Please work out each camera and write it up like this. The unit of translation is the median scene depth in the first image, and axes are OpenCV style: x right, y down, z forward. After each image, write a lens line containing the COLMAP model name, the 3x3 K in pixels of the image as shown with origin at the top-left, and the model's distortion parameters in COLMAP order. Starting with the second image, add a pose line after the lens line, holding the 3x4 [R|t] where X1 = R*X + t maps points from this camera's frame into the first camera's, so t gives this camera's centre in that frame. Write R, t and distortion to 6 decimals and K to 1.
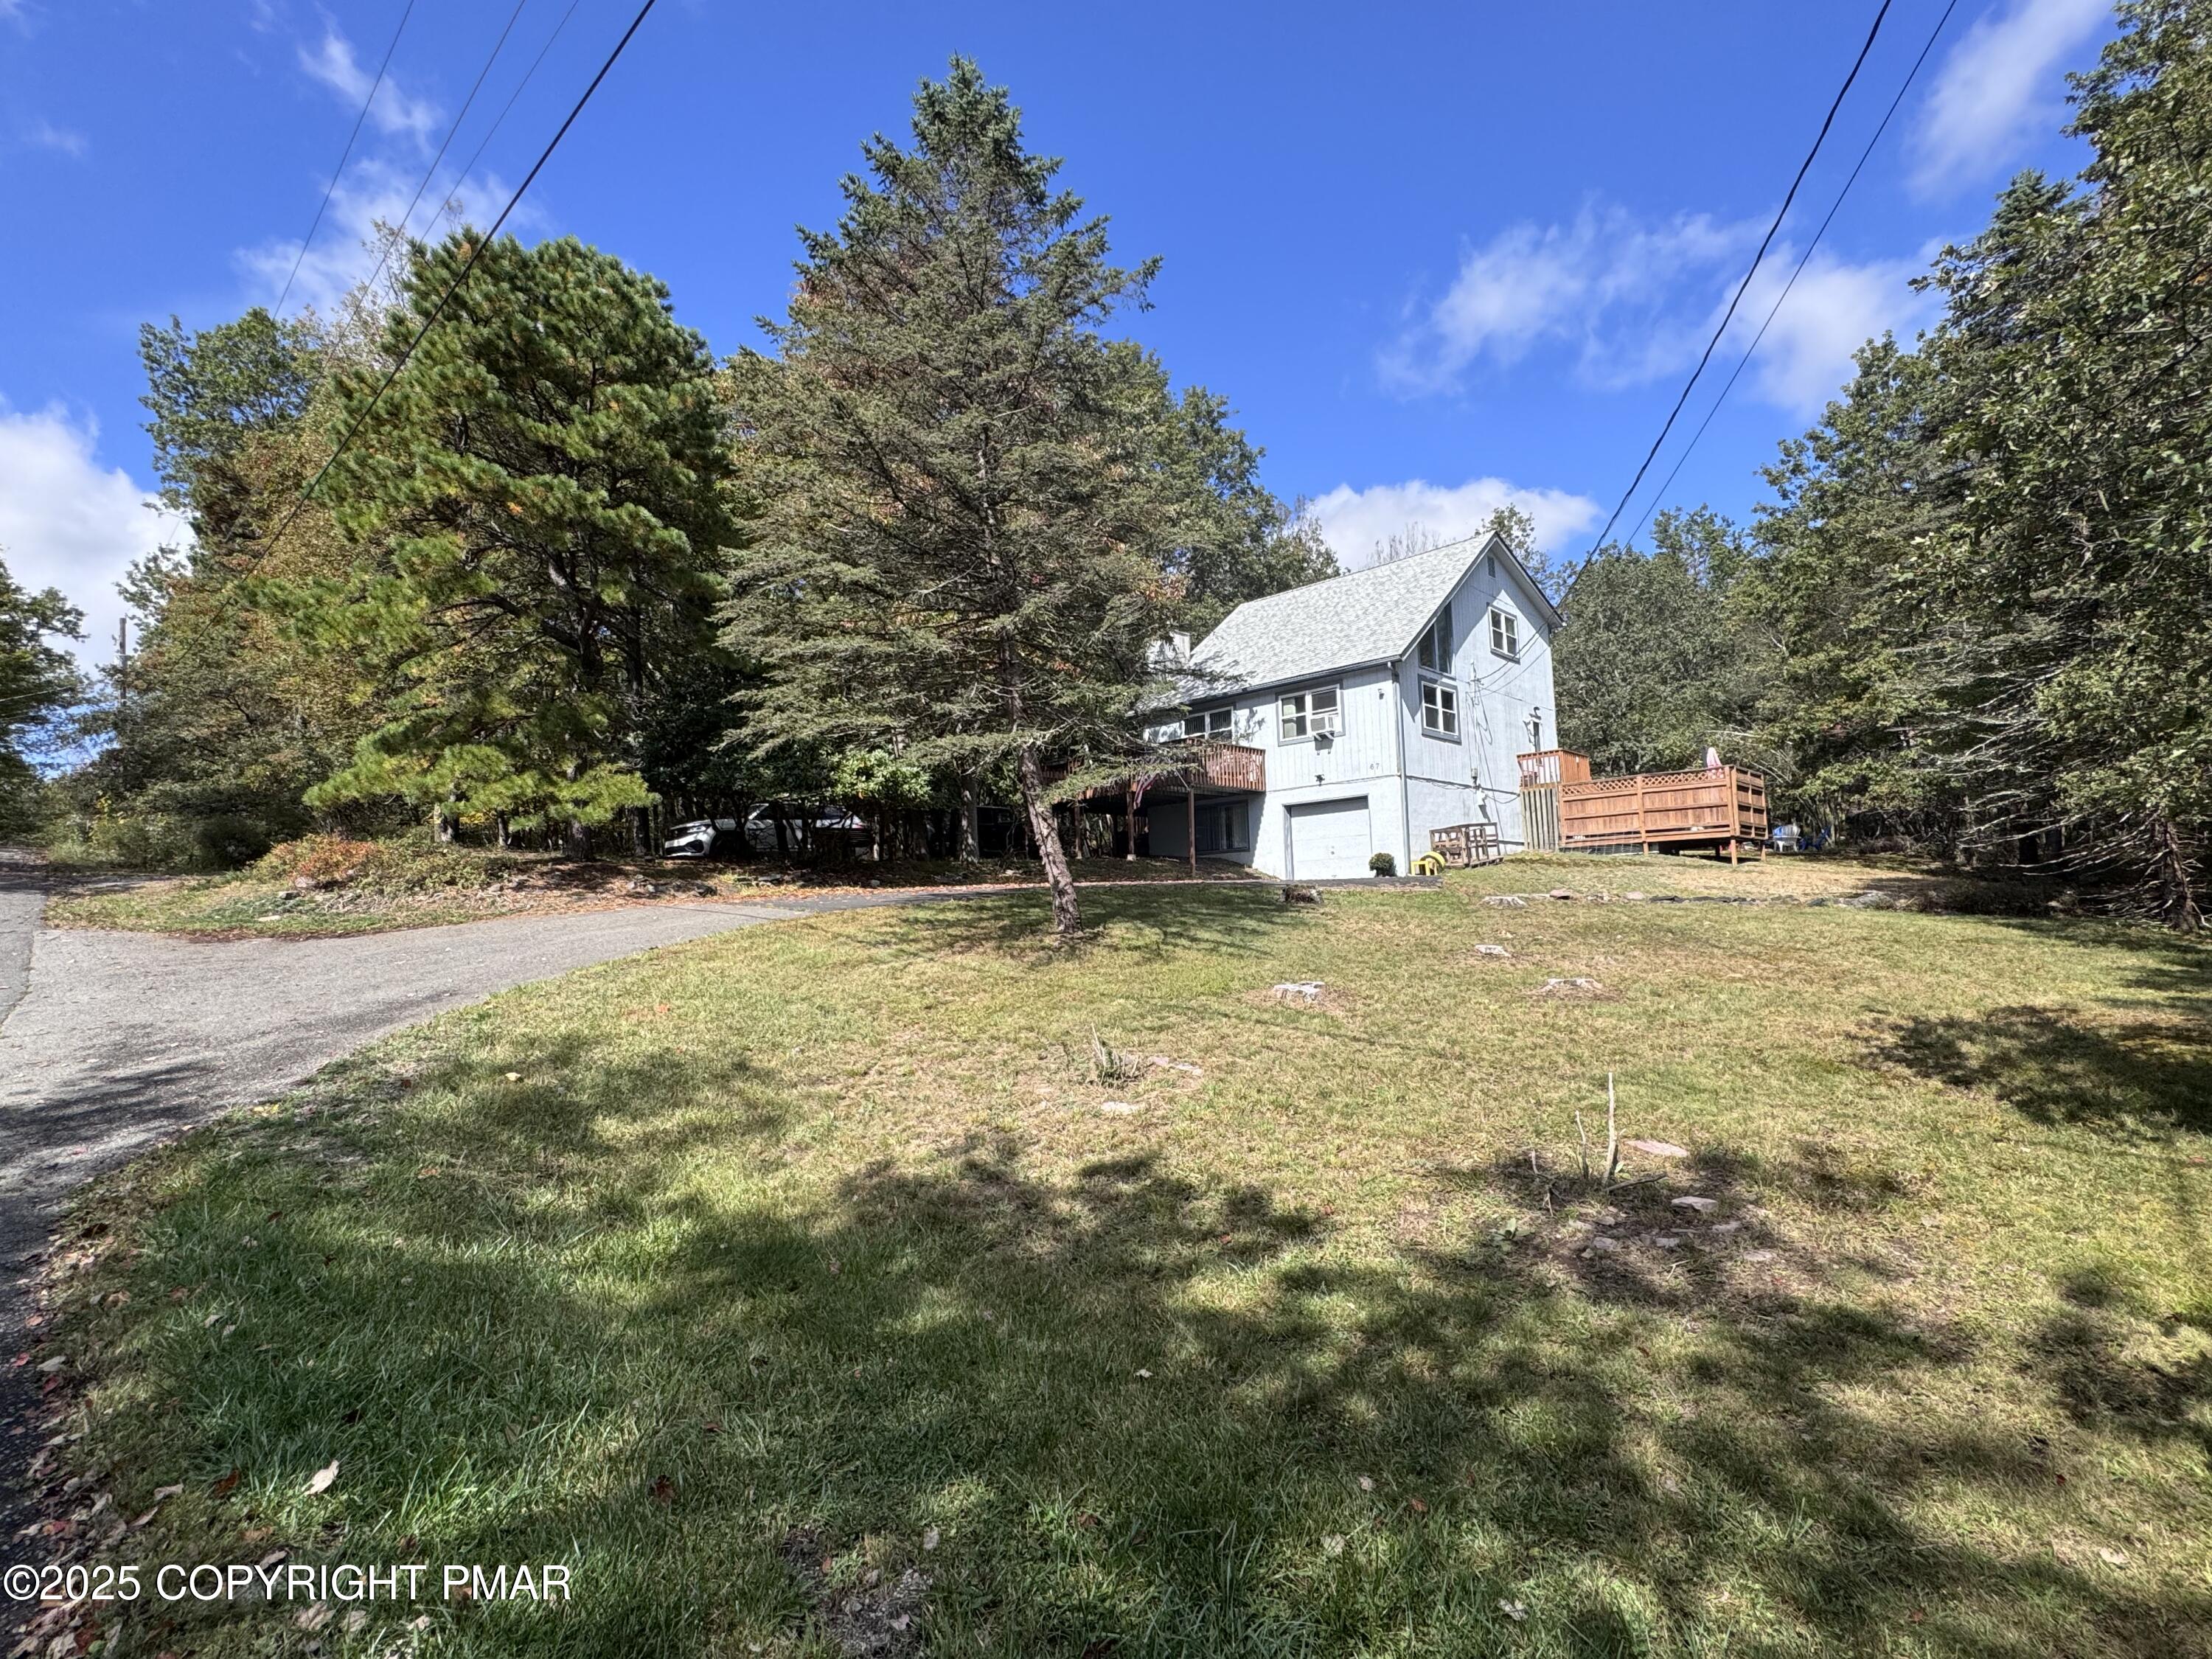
lens RADIAL K [[1031.0, 0, 1105.4], [0, 1031.0, 828.6], [0, 0, 1]] dist [-0.000103, -0.000005]
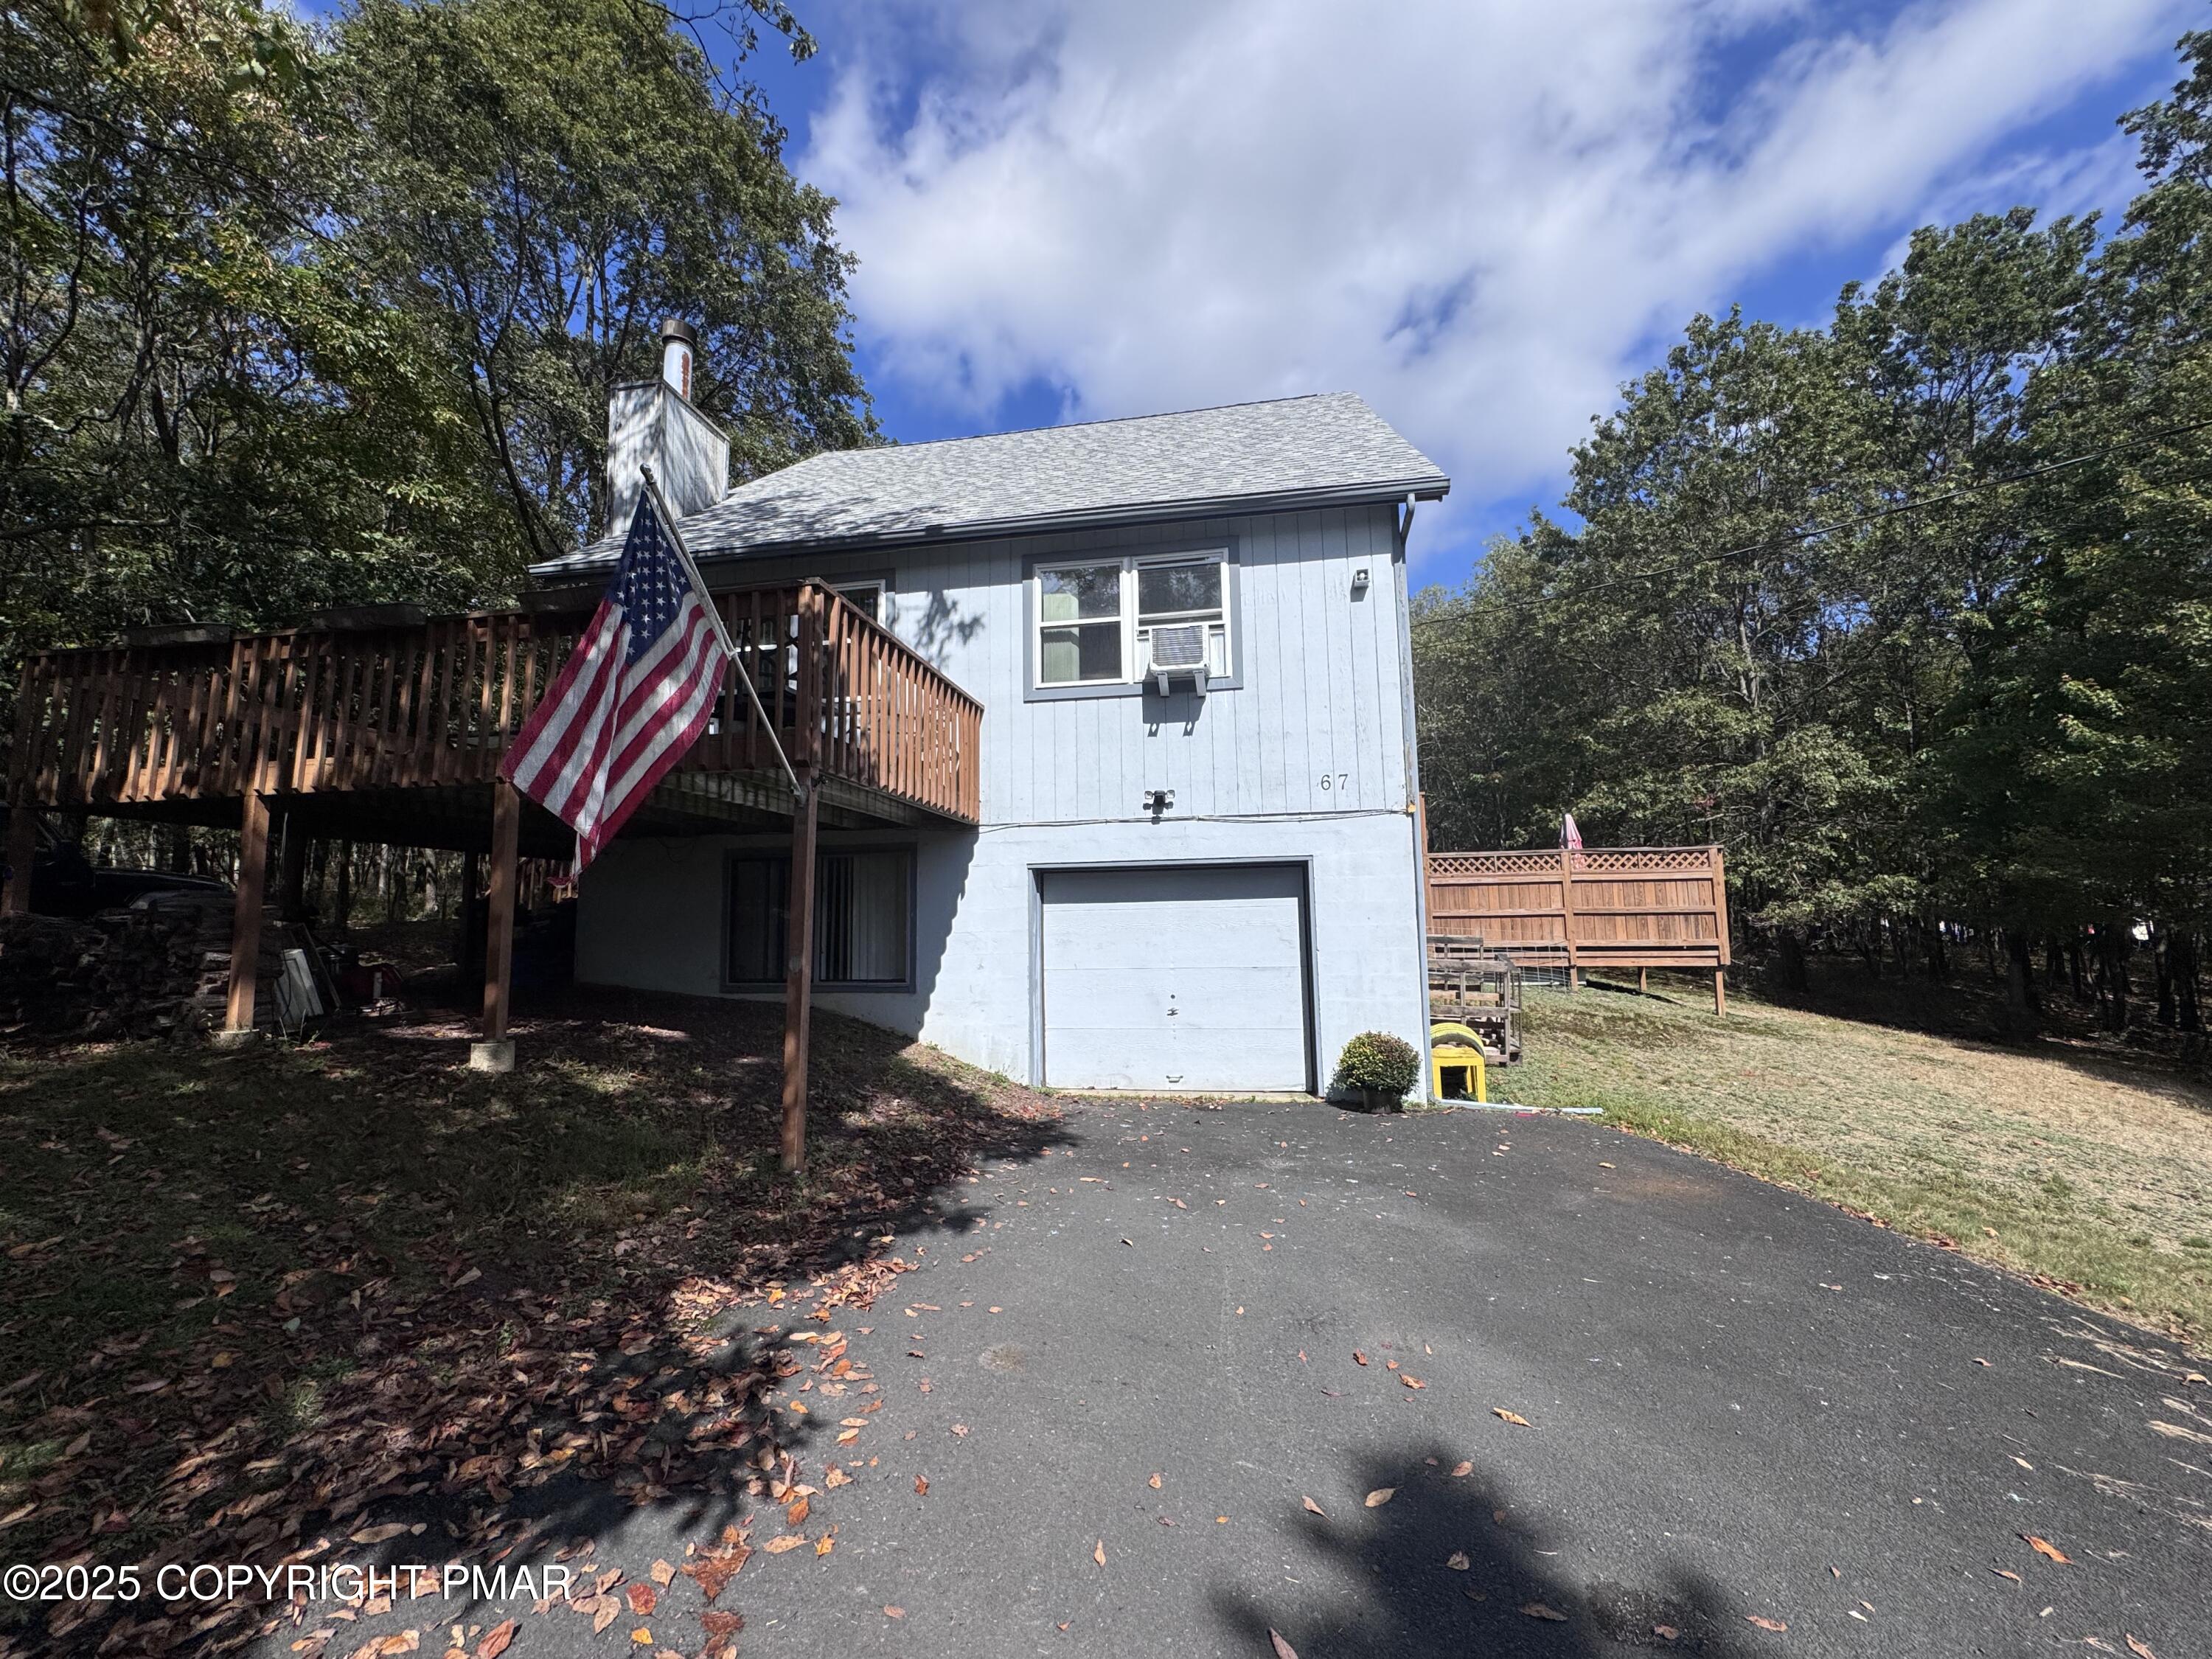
lens RADIAL K [[887.3, 0, 1102.1], [0, 887.3, 820.6], [0, 0, 1]] dist [-0.002099, -0.000030]
pose [[0.837440, 0.088101, 0.539381, 0.028981], [-0.074432, 0.996111, -0.047139, -0.025973], [-0.541437, -0.000671, 0.840741, 0.736473]]
